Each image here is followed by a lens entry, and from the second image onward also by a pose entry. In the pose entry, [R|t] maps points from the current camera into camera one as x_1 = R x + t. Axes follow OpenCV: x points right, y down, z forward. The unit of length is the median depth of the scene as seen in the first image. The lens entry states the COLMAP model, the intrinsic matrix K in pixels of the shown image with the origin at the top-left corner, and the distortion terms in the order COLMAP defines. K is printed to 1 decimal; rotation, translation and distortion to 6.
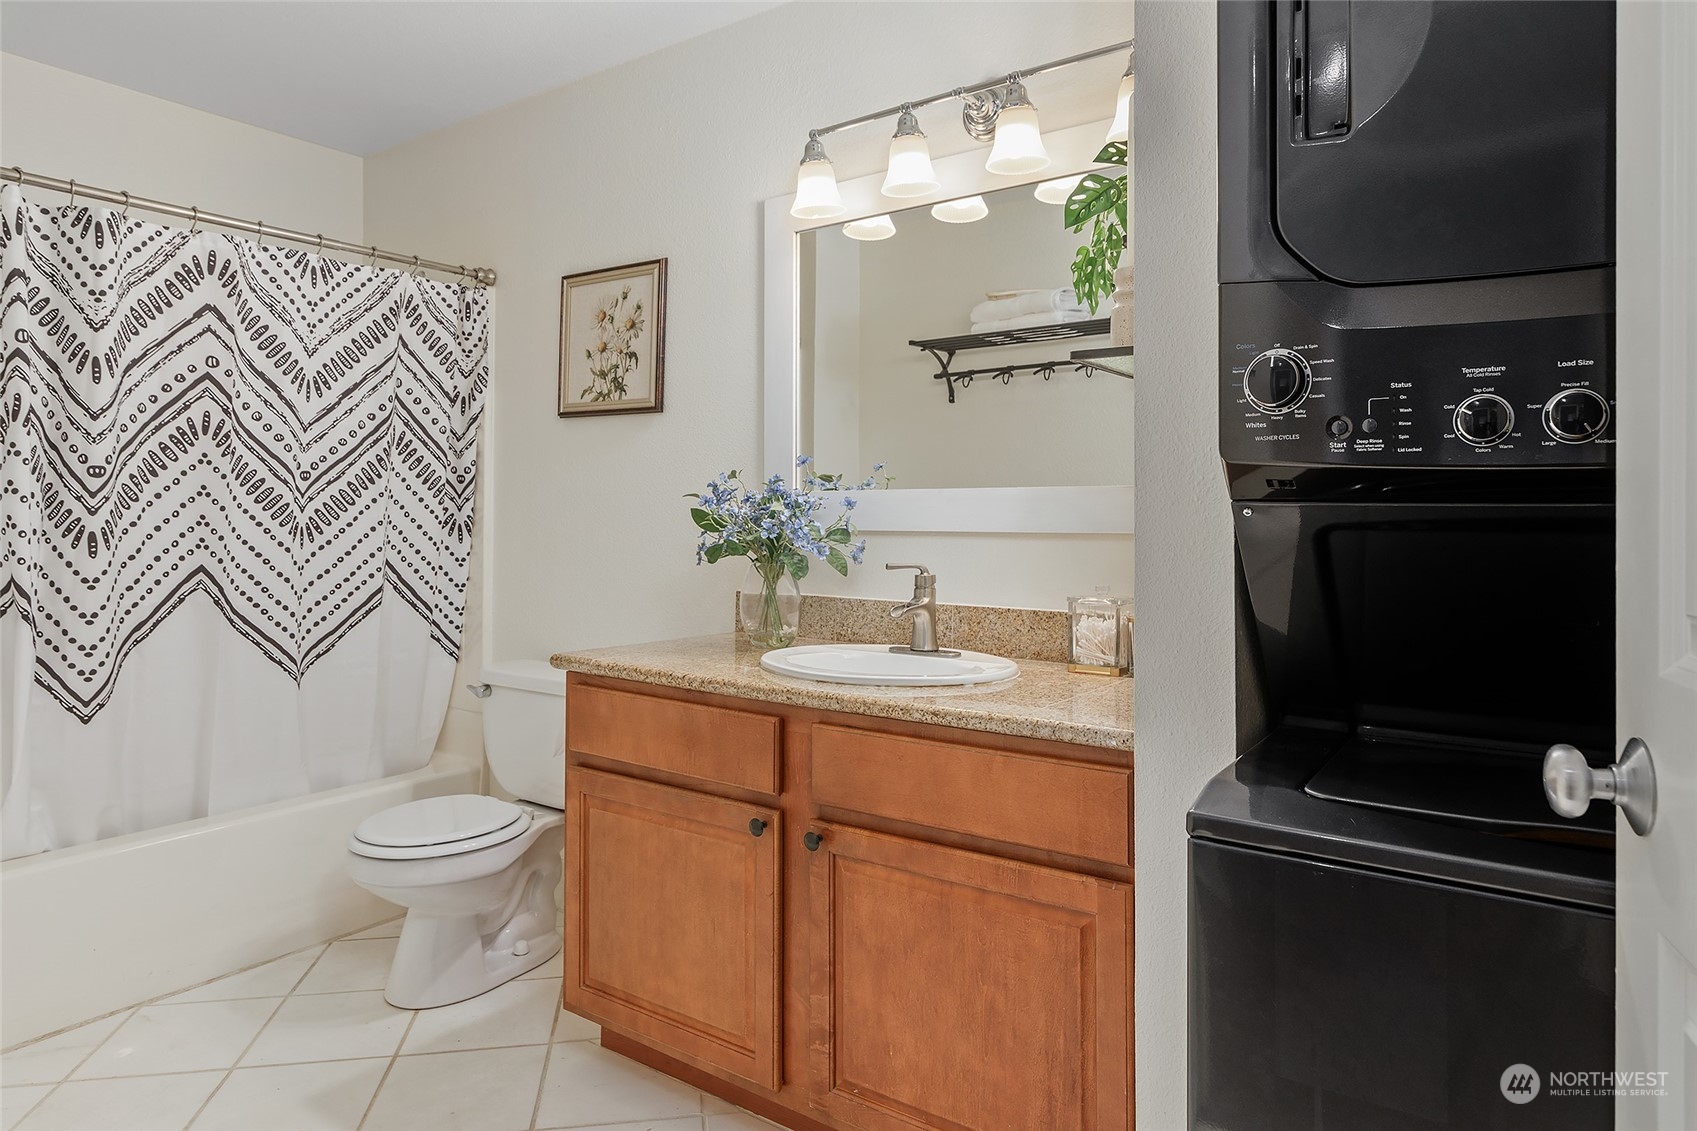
lens RADIAL K [[1037.7, 0, 828.4], [0, 1037.7, 508.8], [0, 0, 1]] dist [-0.004536, -0.000899]
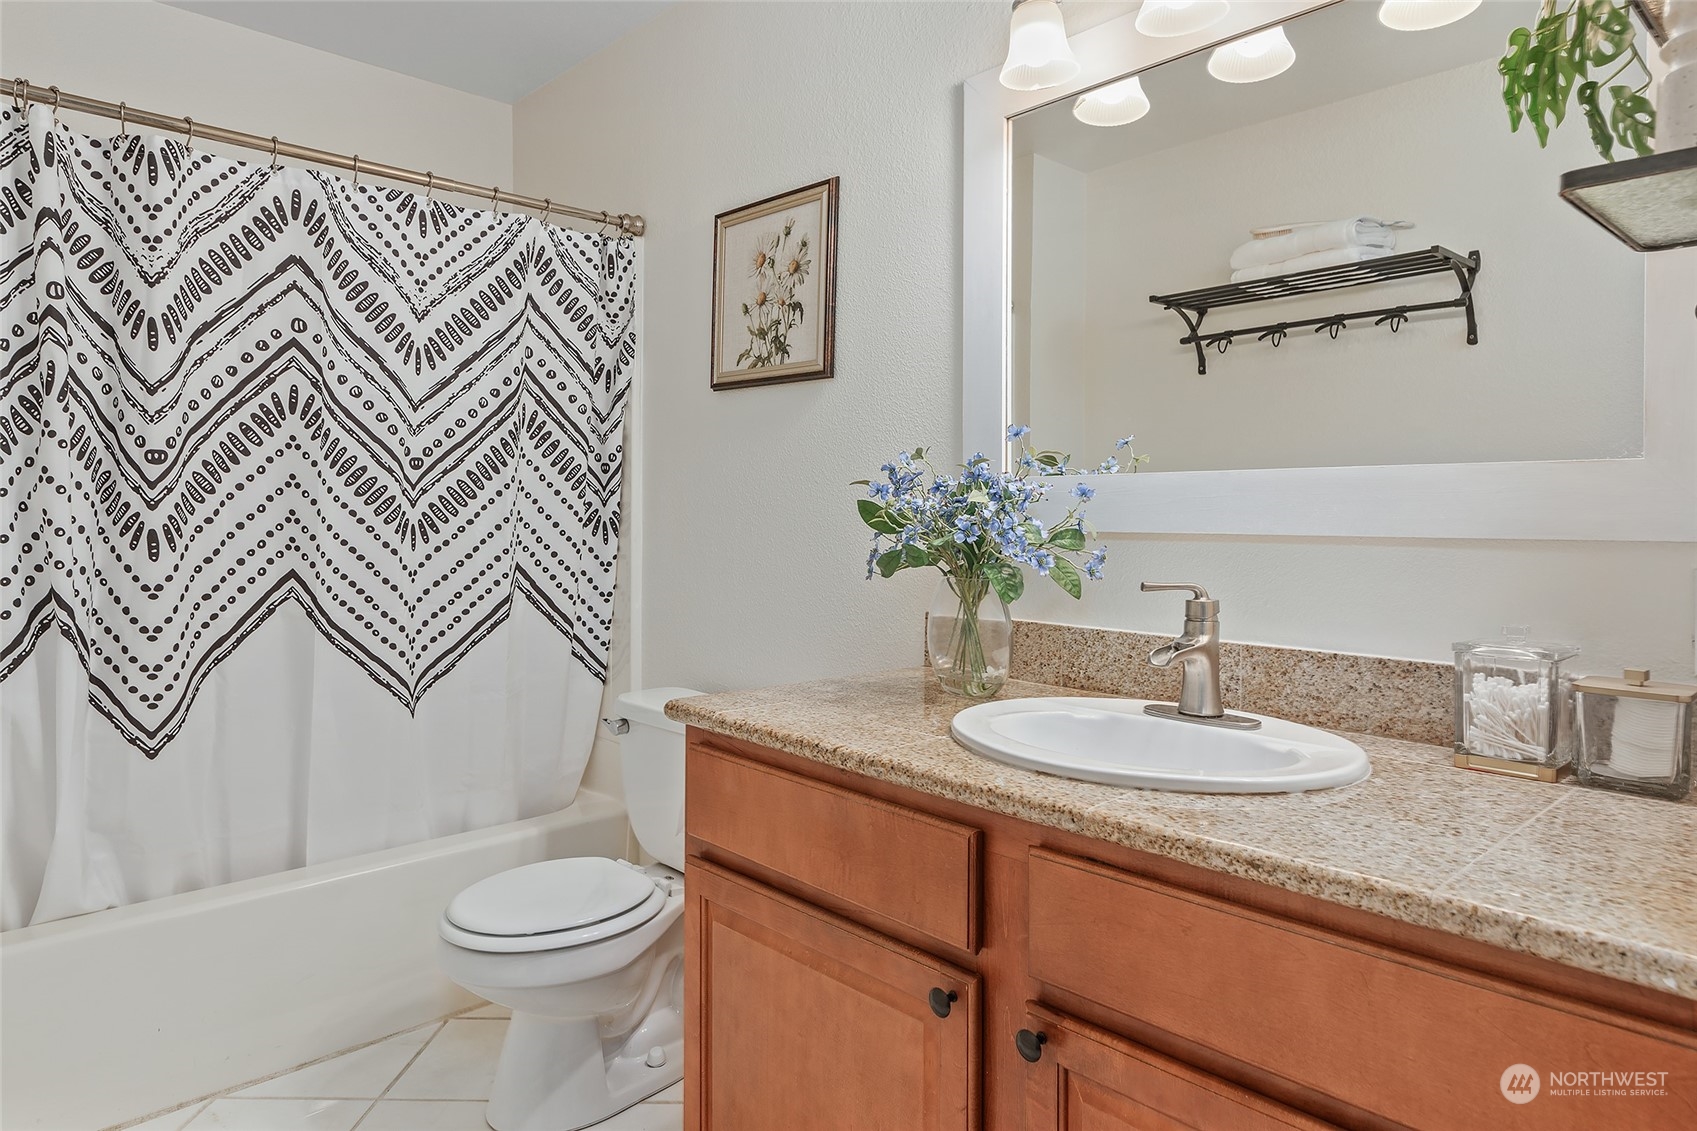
lens RADIAL K [[1037.7, 0, 876.9], [0, 1037.7, 516.0], [0, 0, 1]] dist [-0.004536, -0.000899]
pose [[0.987352, 0.001714, -0.158534, -0.005538], [-0.000452, 0.999968, 0.007992, 0.004490], [0.158542, -0.007819, 0.987321, 0.271428]]
